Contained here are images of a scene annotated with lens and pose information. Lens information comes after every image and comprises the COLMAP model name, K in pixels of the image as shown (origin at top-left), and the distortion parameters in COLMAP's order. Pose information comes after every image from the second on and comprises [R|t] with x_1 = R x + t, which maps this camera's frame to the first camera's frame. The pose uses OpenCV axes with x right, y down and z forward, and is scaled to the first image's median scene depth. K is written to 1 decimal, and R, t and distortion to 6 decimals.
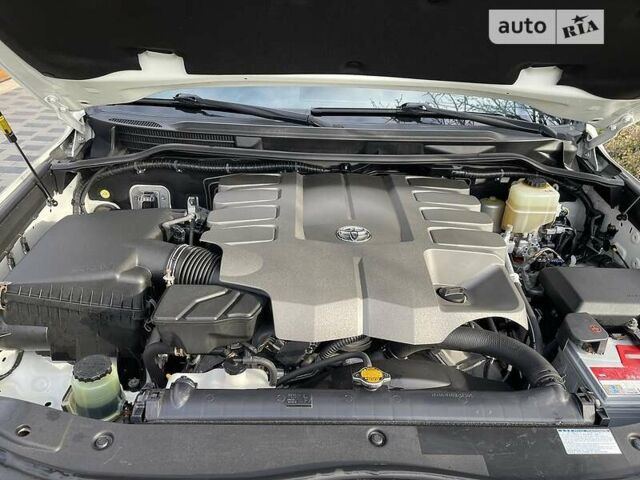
lens RADIAL K [[485.7, 0, 320.0], [0, 485.7, 240.0], [0, 0, 1]] dist [0.064897, -0.081544]
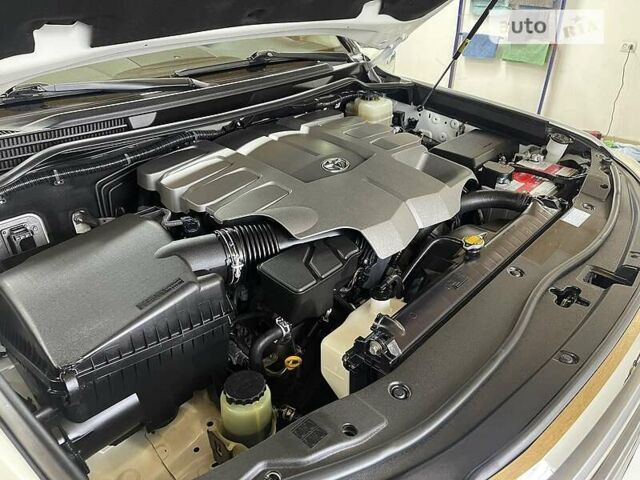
lens RADIAL K [[485.7, 0, 320.0], [0, 485.7, 240.0], [0, 0, 1]] dist [0.064897, -0.081544]
pose [[0.709489, -0.385796, 0.589734, -0.517725], [0.359707, 0.917870, 0.167707, -0.039851], [-0.606000, 0.093146, 0.789992, 0.133934]]
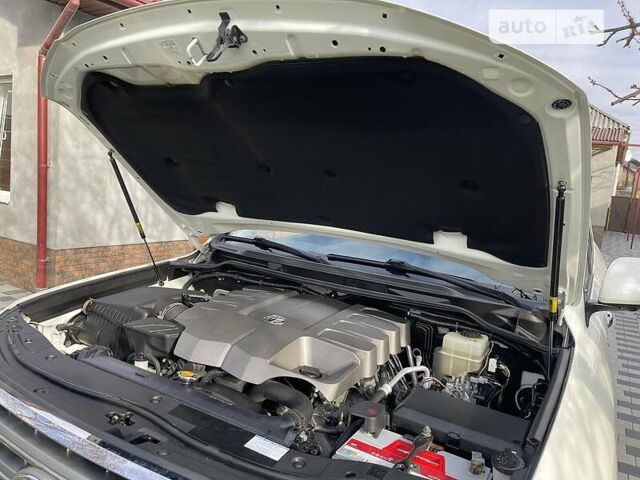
lens RADIAL K [[485.7, 0, 320.0], [0, 485.7, 240.0], [0, 0, 1]] dist [0.064897, -0.081544]
pose [[0.848732, 0.097409, -0.519775, 0.707573], [-0.303491, 0.894634, -0.327907, 0.161995], [0.433067, 0.436052, 0.788867, -0.124116]]
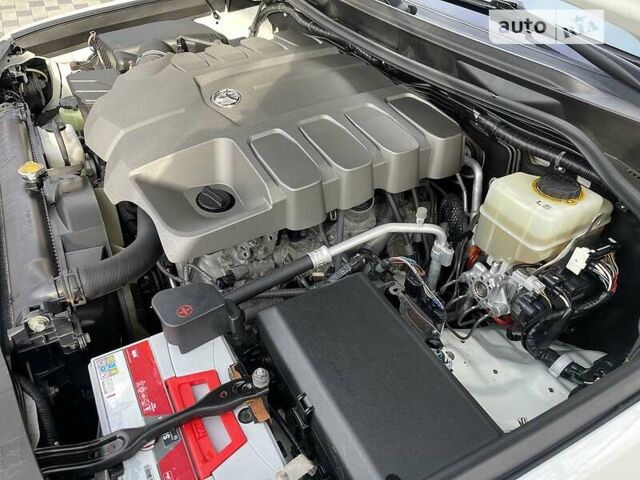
lens RADIAL K [[496.1, 0, 320.0], [0, 496.1, 240.0], [0, 0, 1]] dist [0.004642, -0.003122]
pose [[0.450609, 0.534702, -0.714875, 0.731624], [-0.436284, 0.830539, 0.346211, -0.144543], [0.778851, 0.155882, 0.607530, 0.497540]]
